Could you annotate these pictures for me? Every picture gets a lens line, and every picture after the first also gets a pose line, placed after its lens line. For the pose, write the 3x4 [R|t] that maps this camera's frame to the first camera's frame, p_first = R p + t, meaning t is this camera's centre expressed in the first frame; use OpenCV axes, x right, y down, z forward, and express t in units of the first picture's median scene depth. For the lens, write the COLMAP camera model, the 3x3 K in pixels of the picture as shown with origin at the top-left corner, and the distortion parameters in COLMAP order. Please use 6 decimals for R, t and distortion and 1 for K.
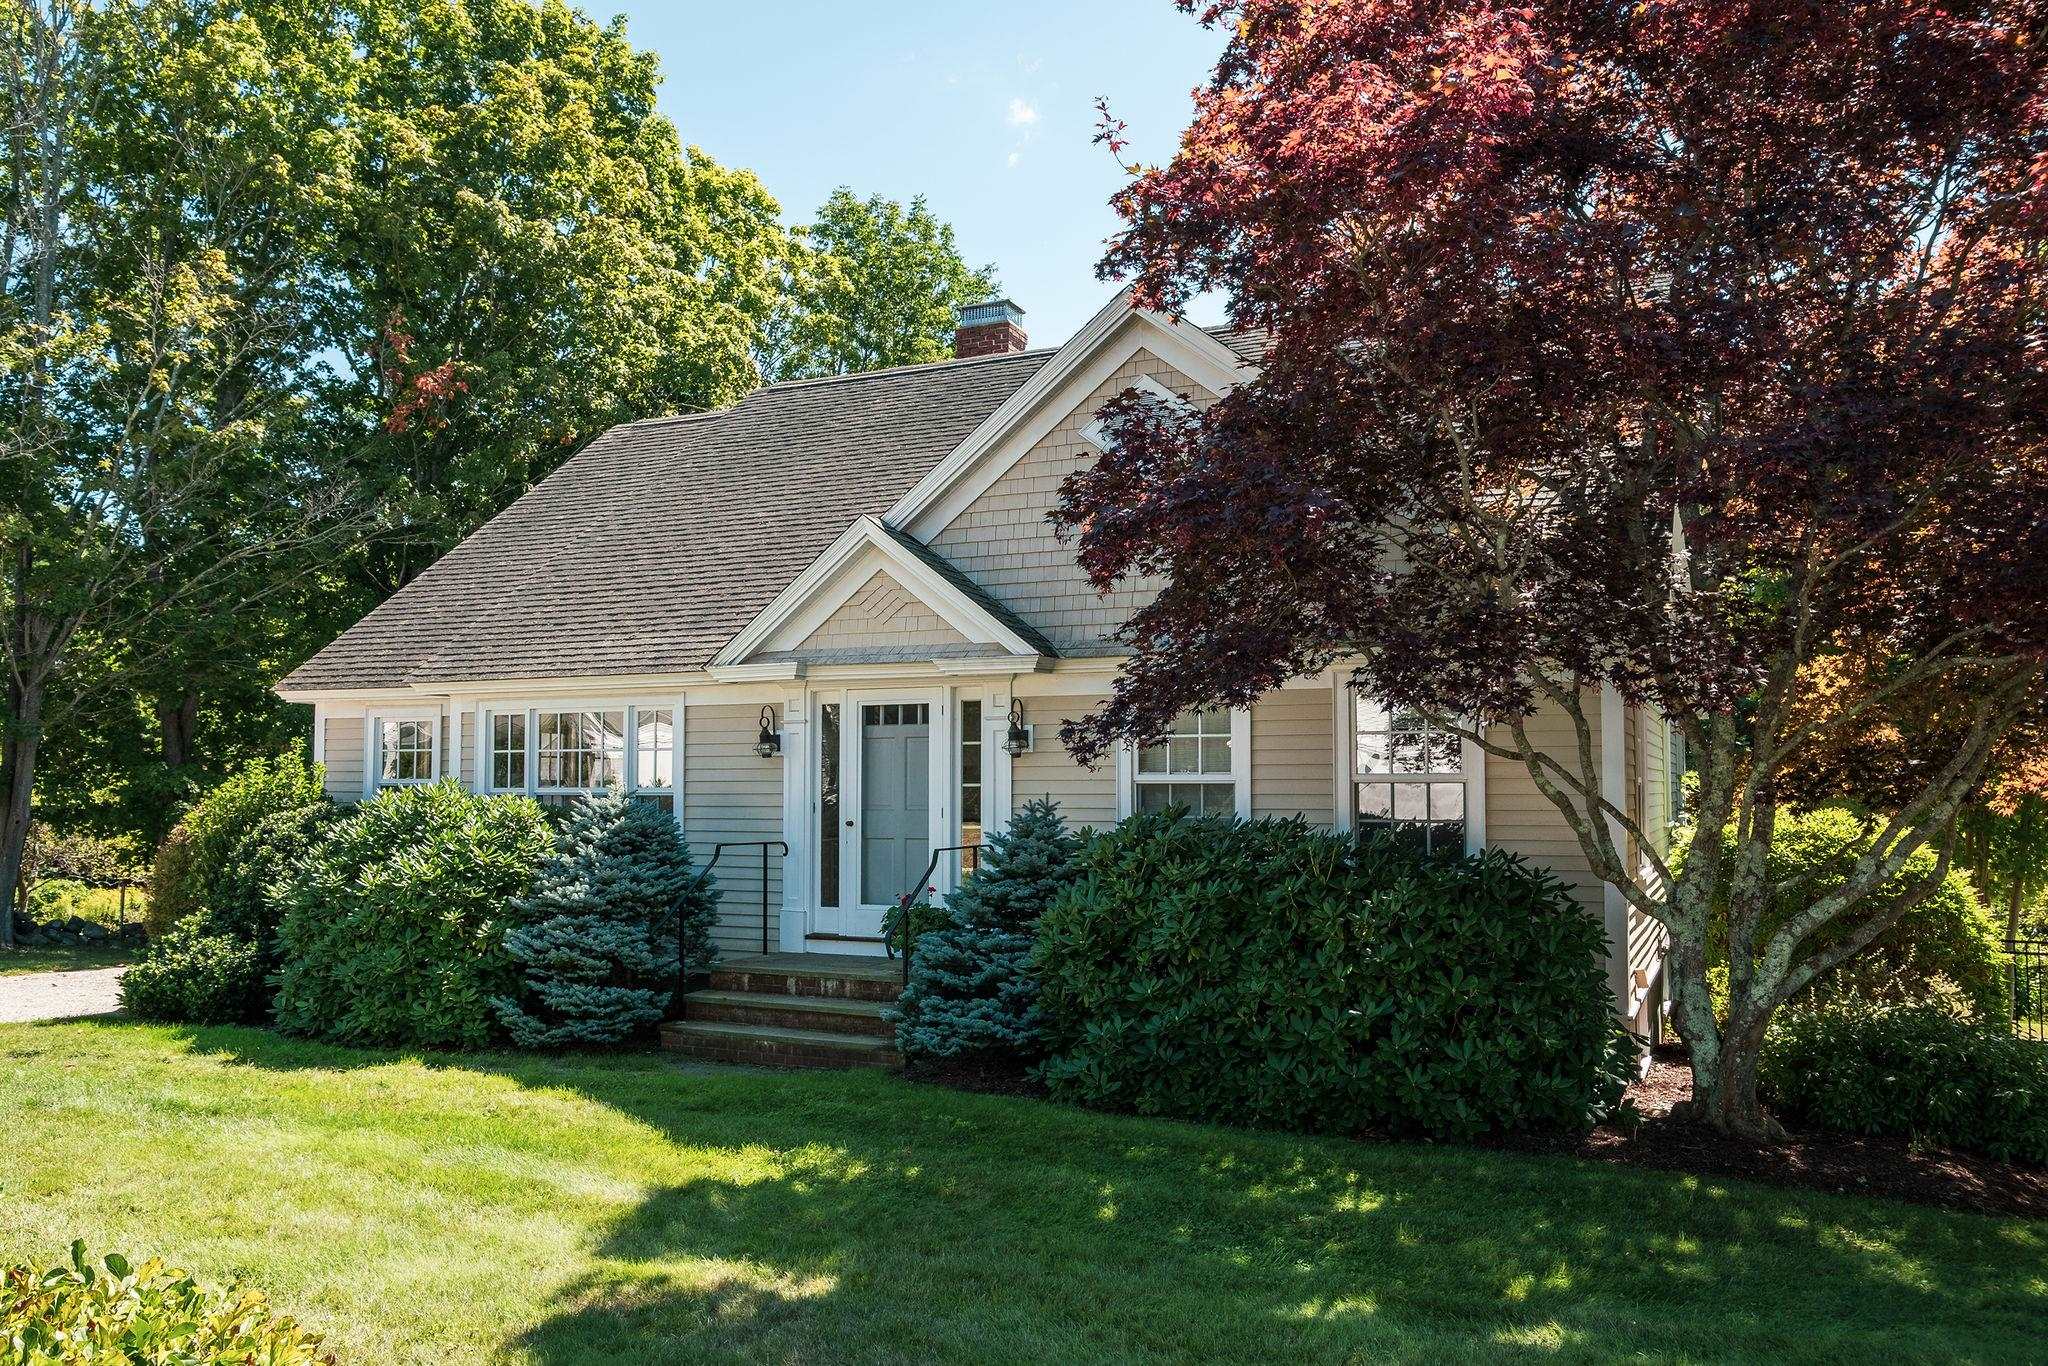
lens RADIAL K [[1516.5, 0, 1024.0], [0, 1516.5, 683.0], [0, 0, 1]] dist [-0.005266, -0.000979]
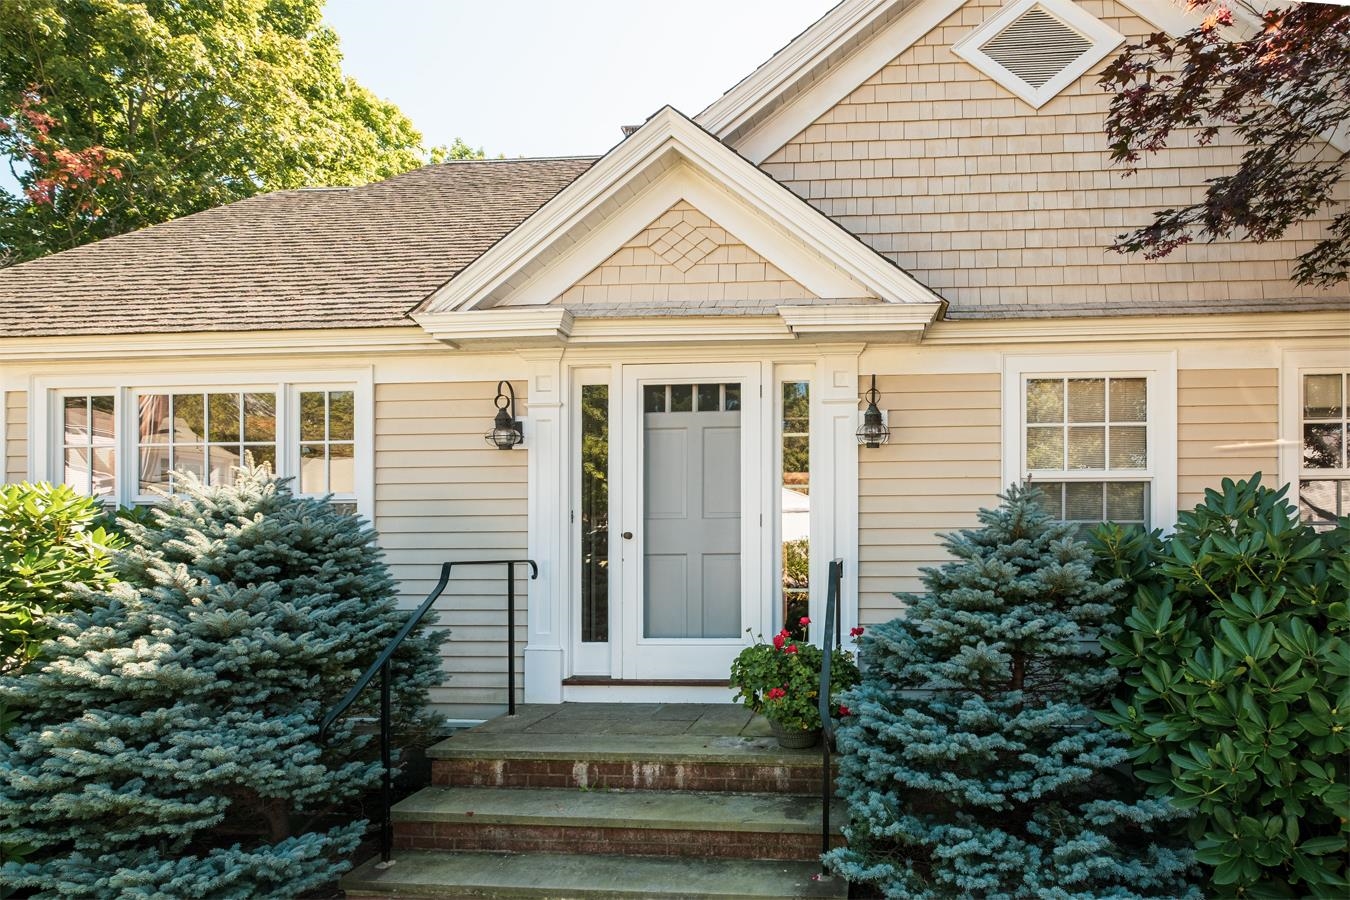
lens RADIAL K [[707.6, 0, 834.8], [0, 707.6, 530.3], [0, 0, 1]] dist [-0.003017, 0.001426]
pose [[0.926417, 0.004423, 0.376473, -0.165180], [-0.023280, 0.998691, 0.045554, 0.076872], [-0.375779, -0.050966, 0.925307, 0.674085]]
